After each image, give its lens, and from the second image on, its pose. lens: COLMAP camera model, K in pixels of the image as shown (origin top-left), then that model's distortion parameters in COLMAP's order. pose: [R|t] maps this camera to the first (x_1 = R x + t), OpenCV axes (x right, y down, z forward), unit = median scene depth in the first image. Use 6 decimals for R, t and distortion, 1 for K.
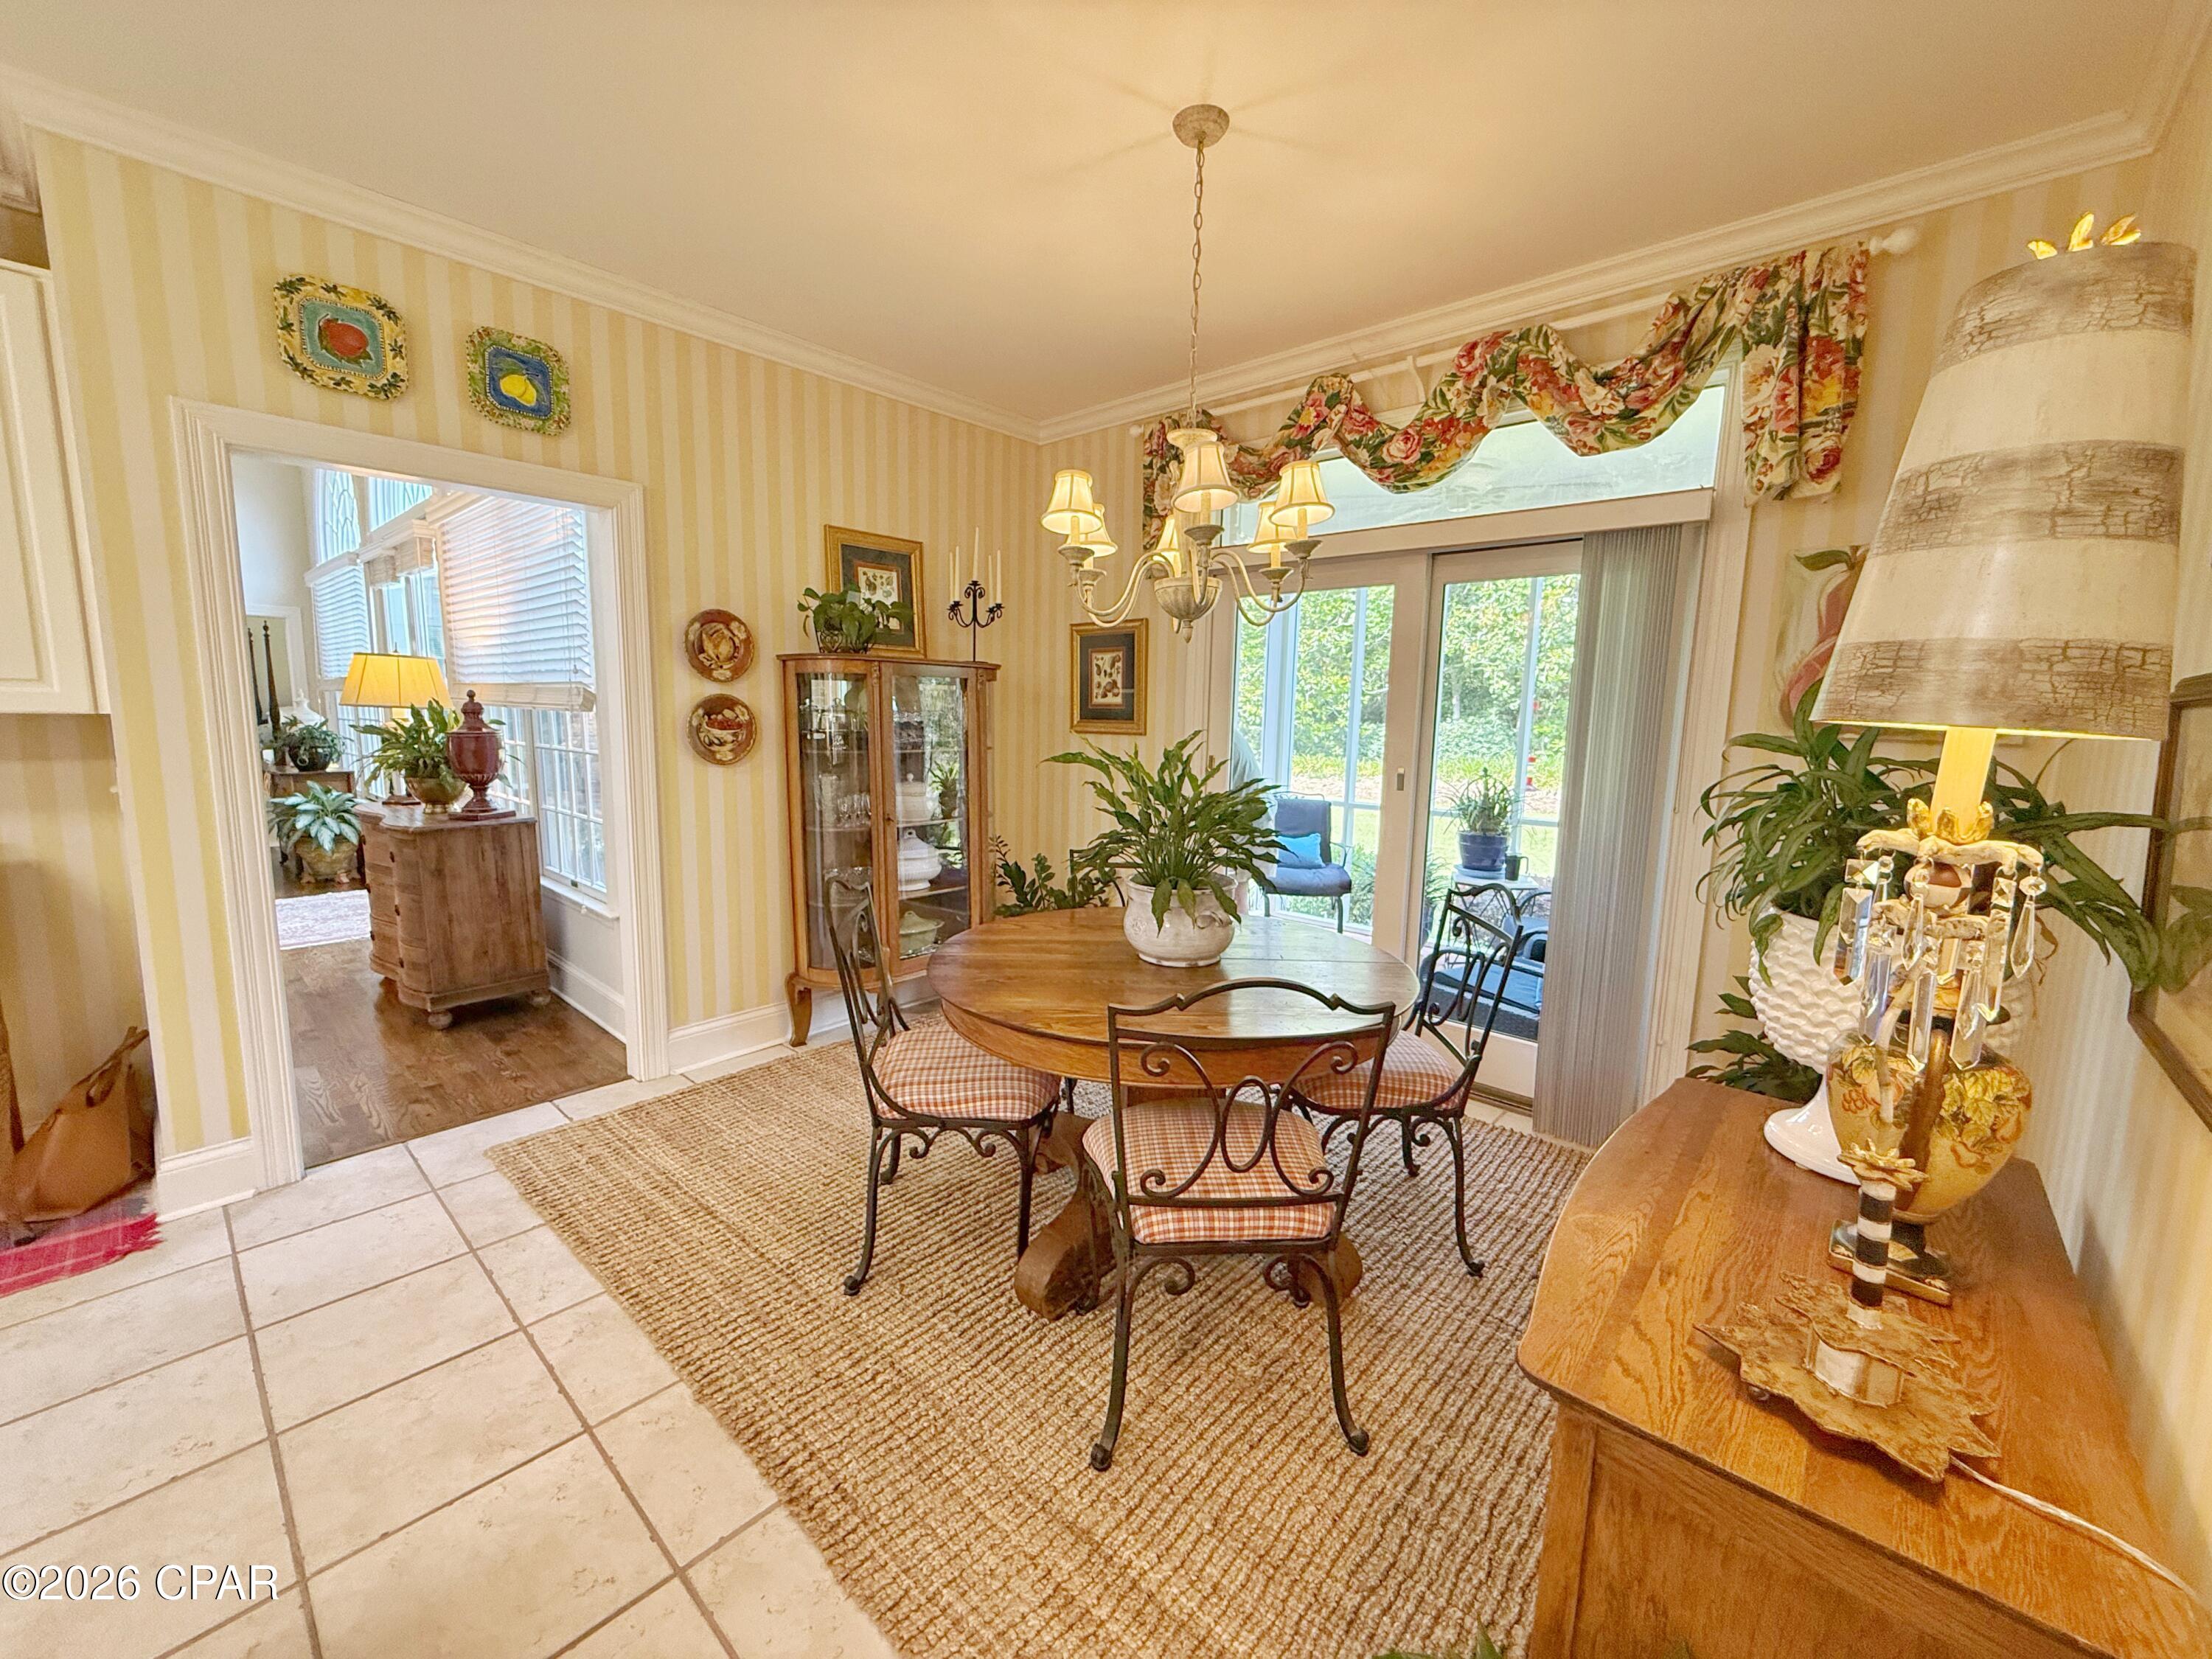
lens RADIAL K [[882.0, 0, 1098.8], [0, 882.0, 830.4], [0, 0, 1]] dist [-0.003361, 0.000839]
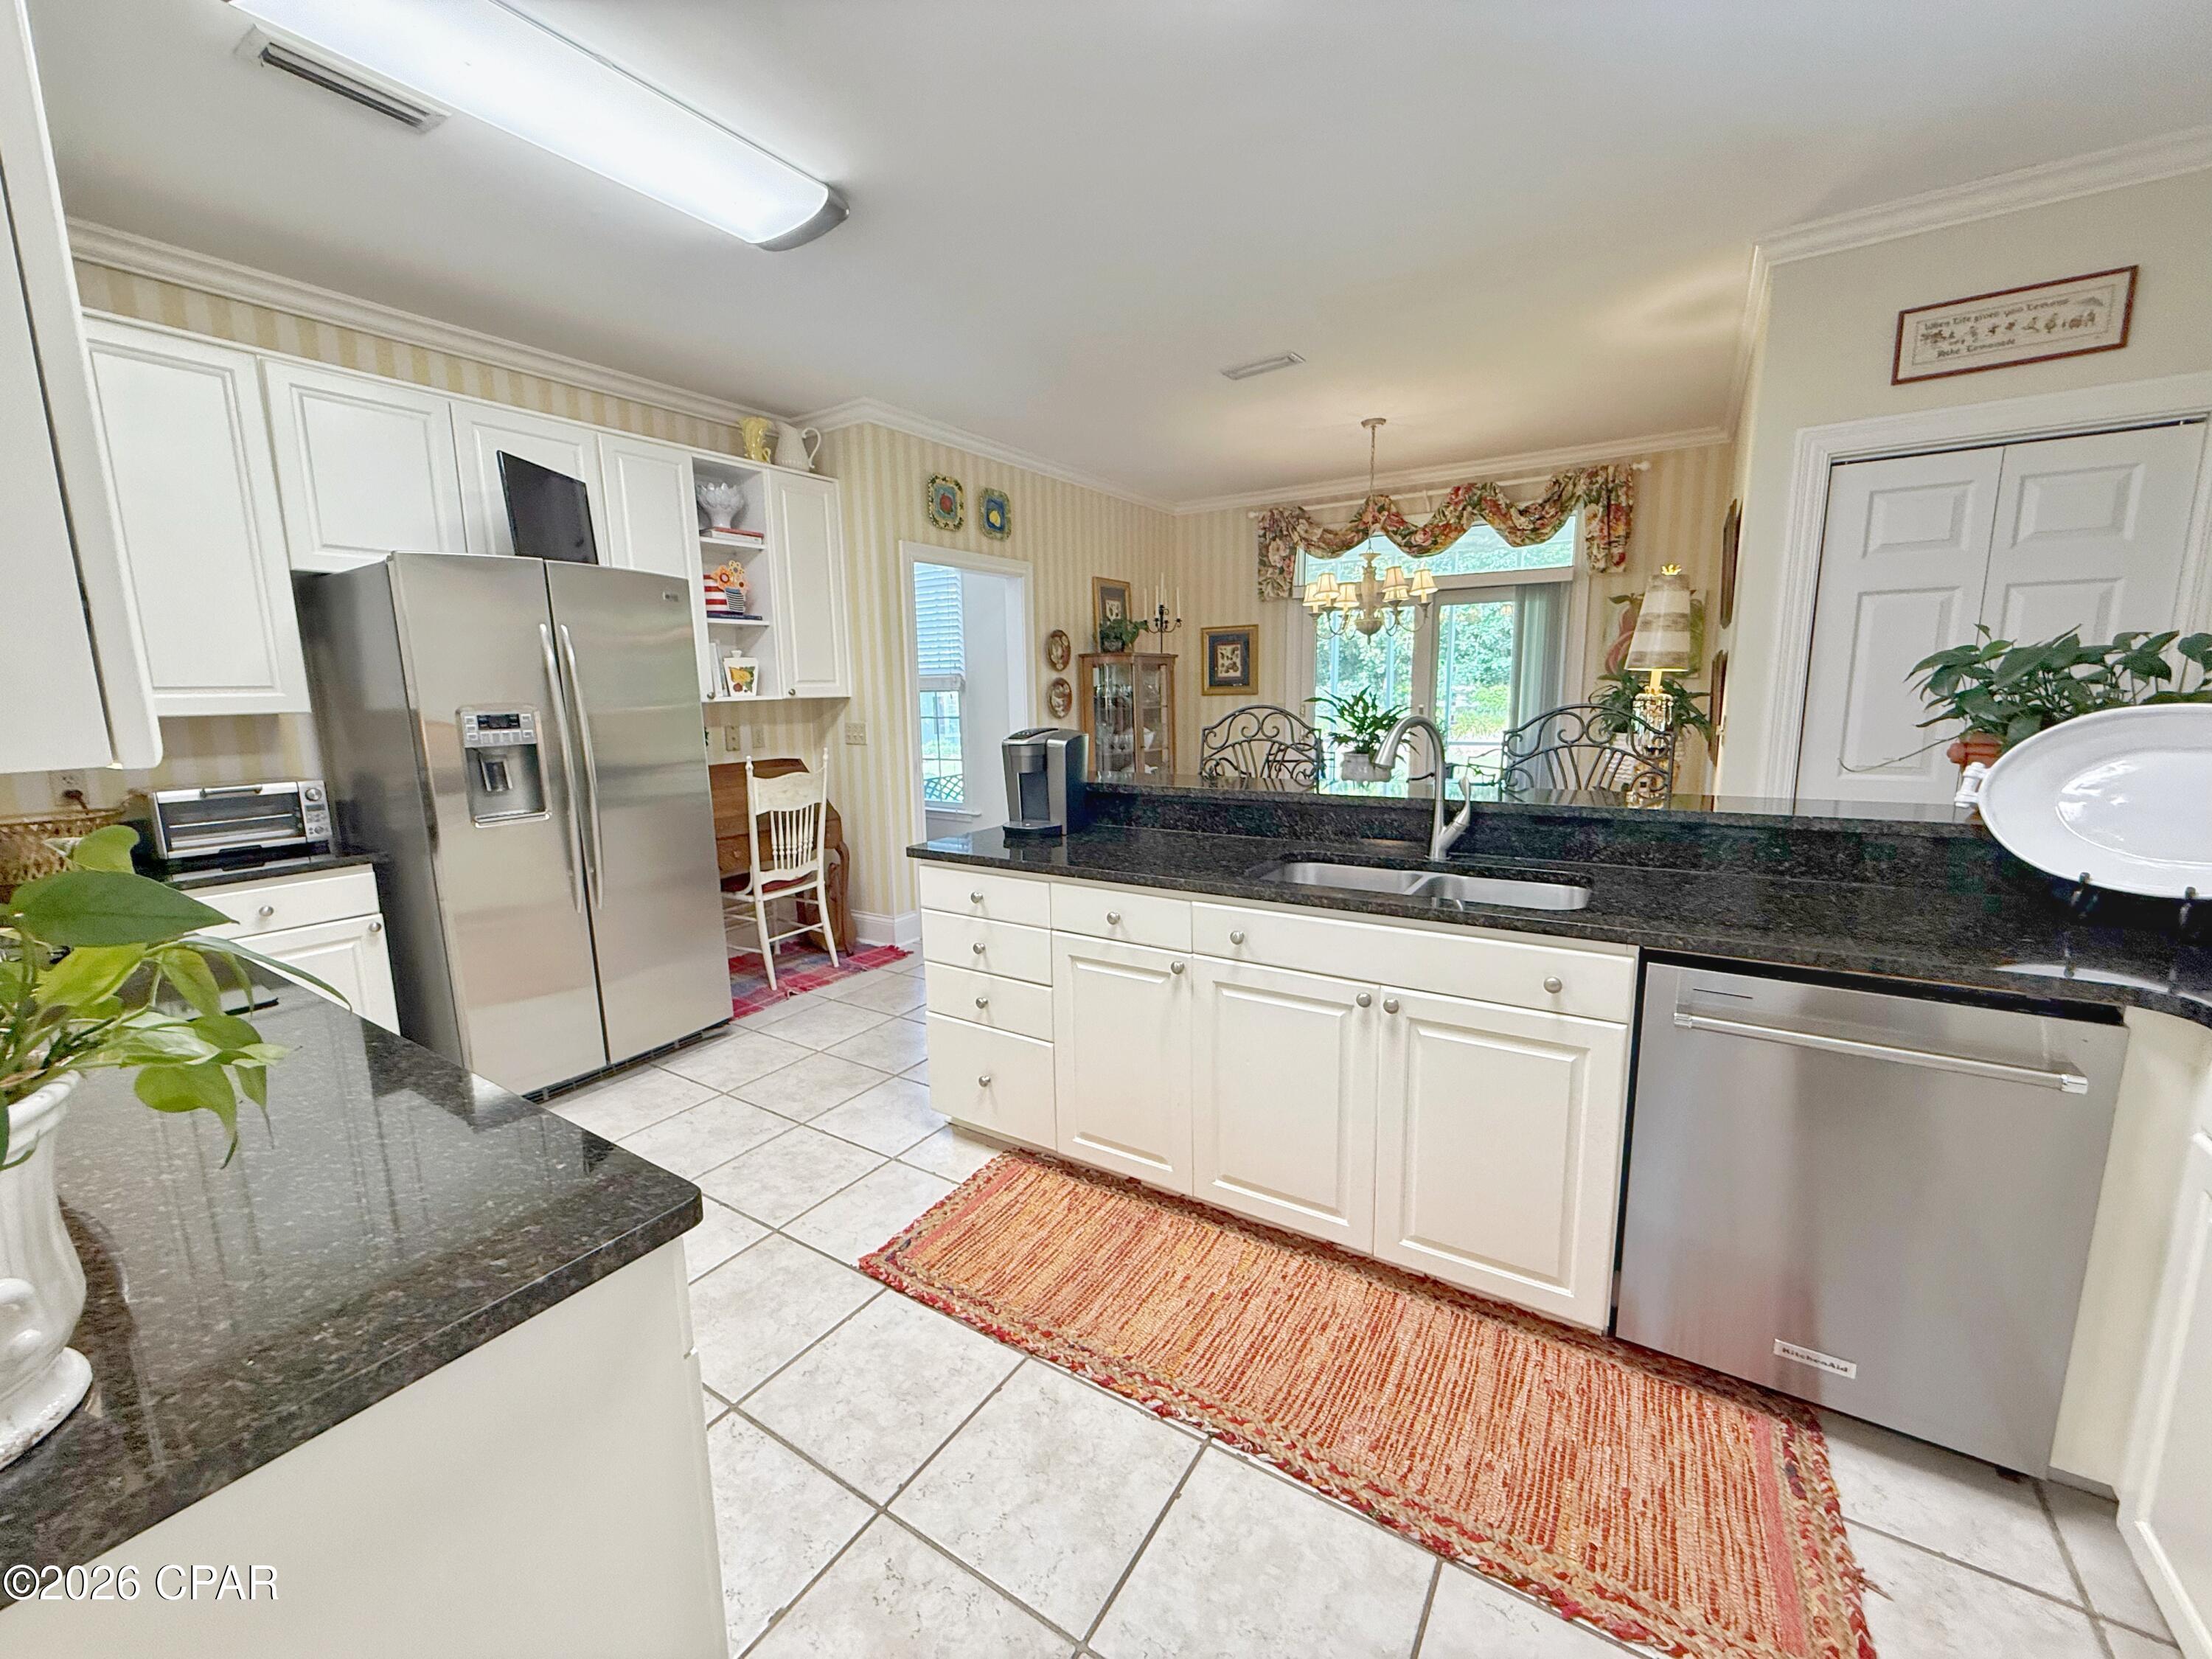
lens RADIAL K [[882.0, 0, 1098.1], [0, 882.0, 833.7], [0, 0, 1]] dist [-0.003361, 0.000839]
pose [[0.985999, -0.063639, 0.154133, -0.717984], [0.059054, 0.997671, 0.034148, 0.111024], [-0.155947, -0.024567, 0.987460, -0.842741]]
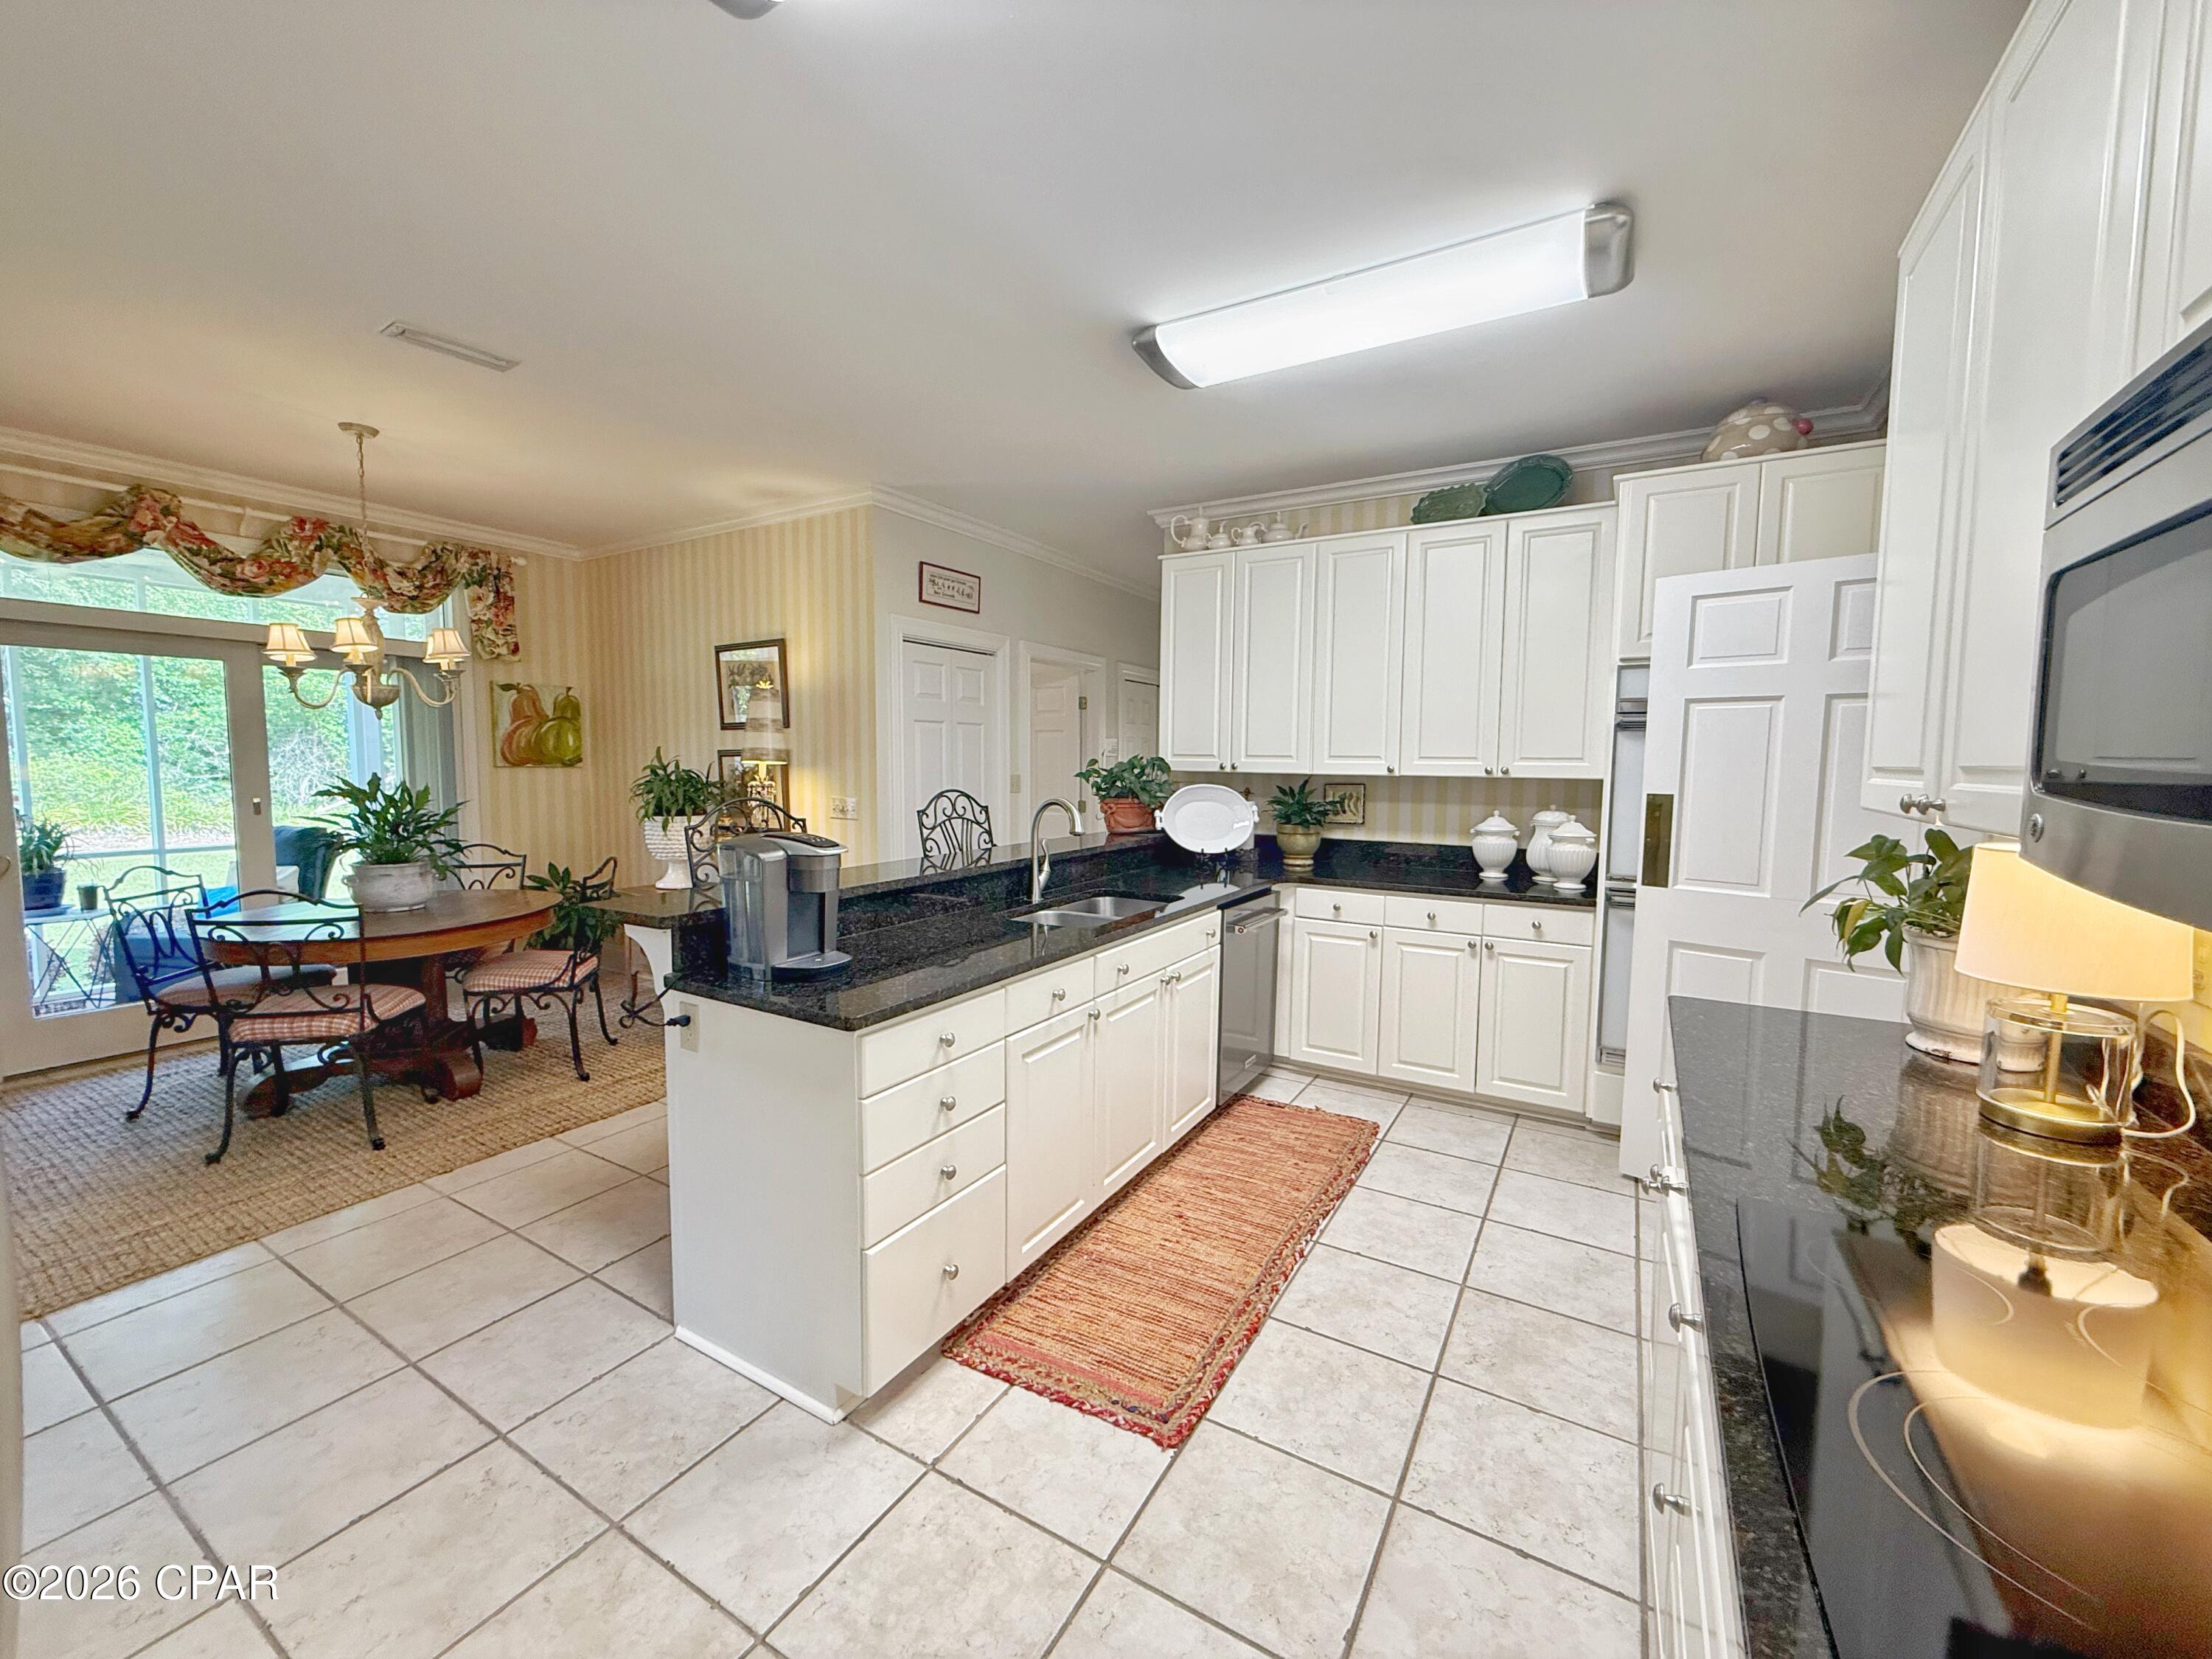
lens RADIAL K [[882.0, 0, 1101.0], [0, 882.0, 830.7], [0, 0, 1]] dist [-0.003361, 0.000839]
pose [[-0.199848, -0.098905, 0.974822, -1.377024], [0.122772, 0.984524, 0.125059, -0.034598], [-0.972105, 0.144674, -0.184612, -0.000827]]
